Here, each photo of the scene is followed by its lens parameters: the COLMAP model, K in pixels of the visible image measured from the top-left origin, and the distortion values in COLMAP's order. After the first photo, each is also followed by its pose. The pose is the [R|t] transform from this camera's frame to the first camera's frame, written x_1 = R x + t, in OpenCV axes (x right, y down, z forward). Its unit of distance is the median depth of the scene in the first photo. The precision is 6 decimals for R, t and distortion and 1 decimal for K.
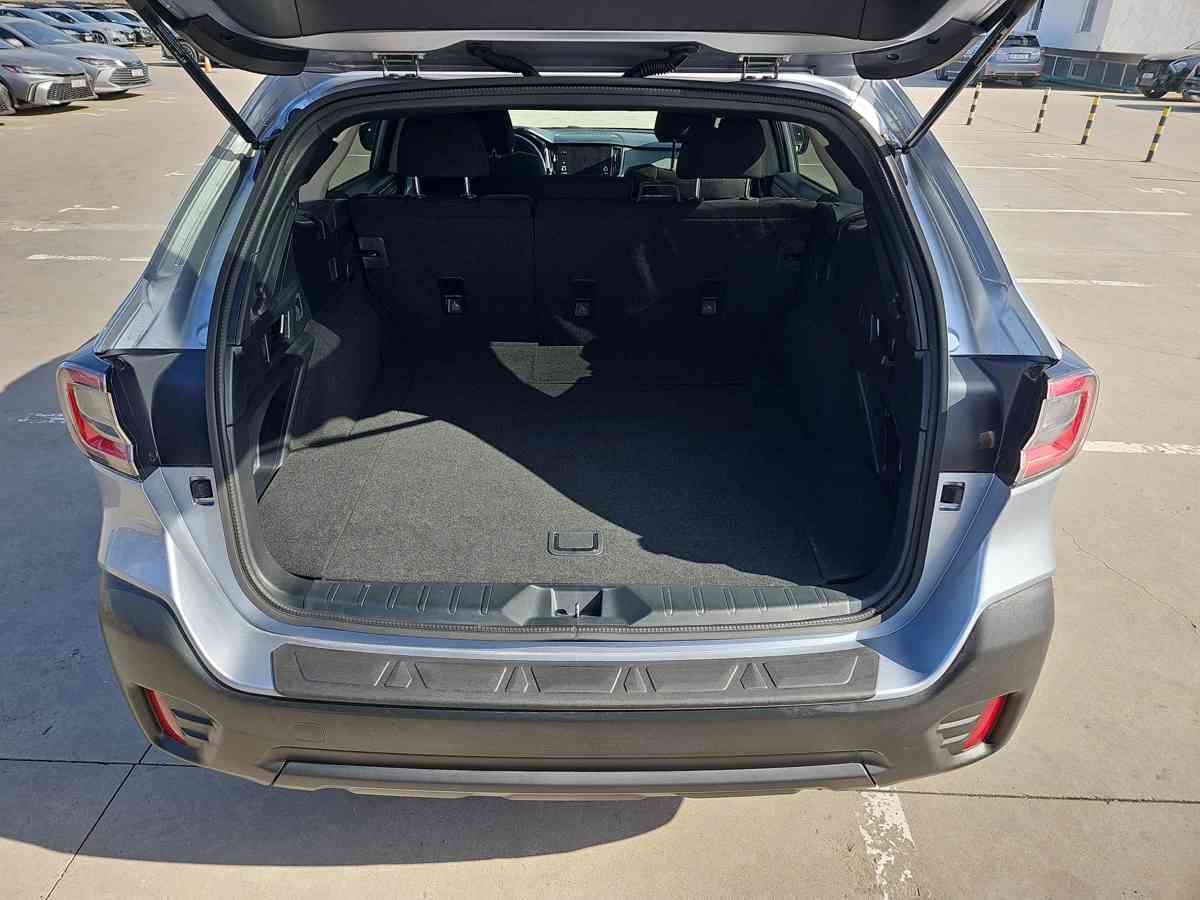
lens RADIAL K [[782.7, 0, 586.2], [0, 782.7, 446.4], [0, 0, 1]] dist [0.066739, -0.057057]
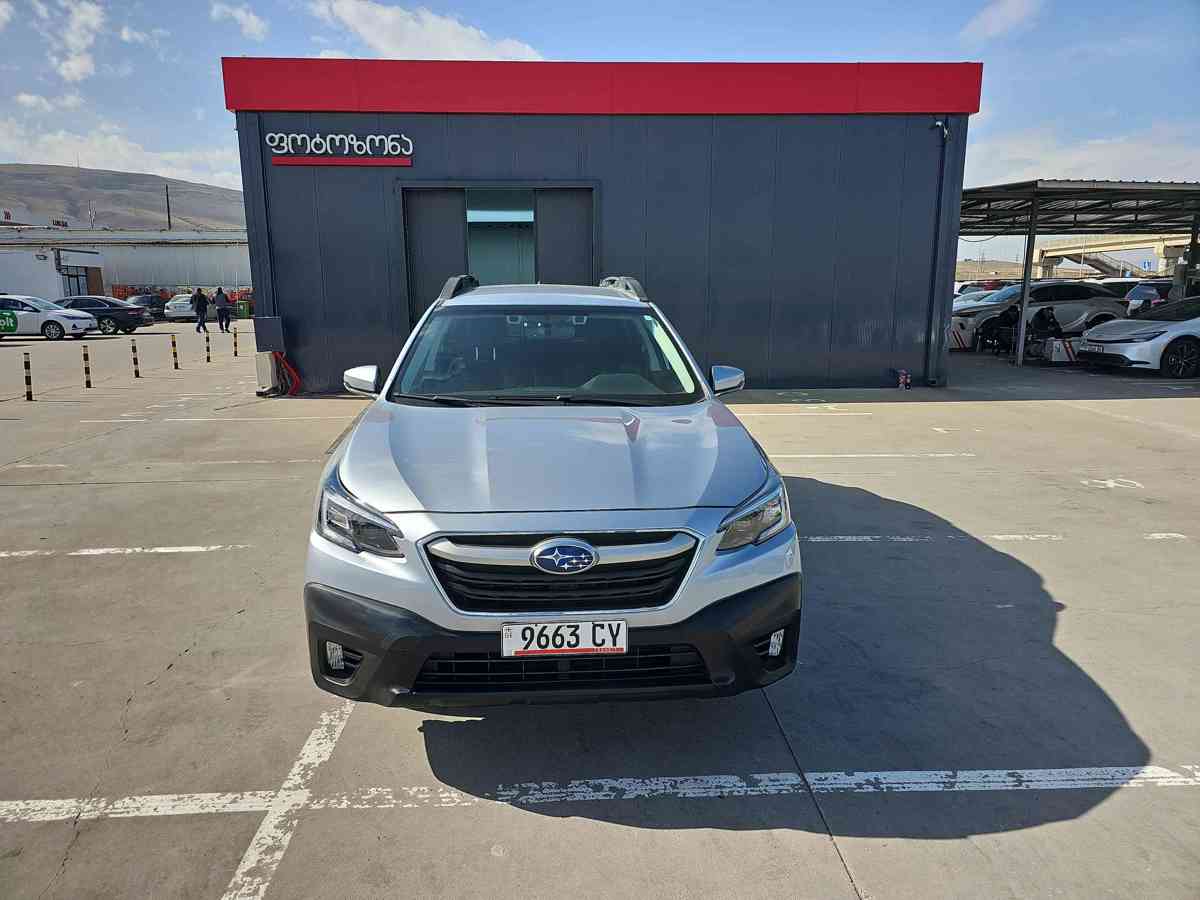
lens RADIAL K [[790.4, 0, 588.3], [0, 790.4, 435.9], [0, 0, 1]] dist [0.069962, -0.065365]
pose [[-0.996746, 0.007765, -0.080236, 0.006109], [-0.044486, 0.777065, 0.627846, -0.248718], [0.067224, 0.629372, -0.774191, 0.461915]]
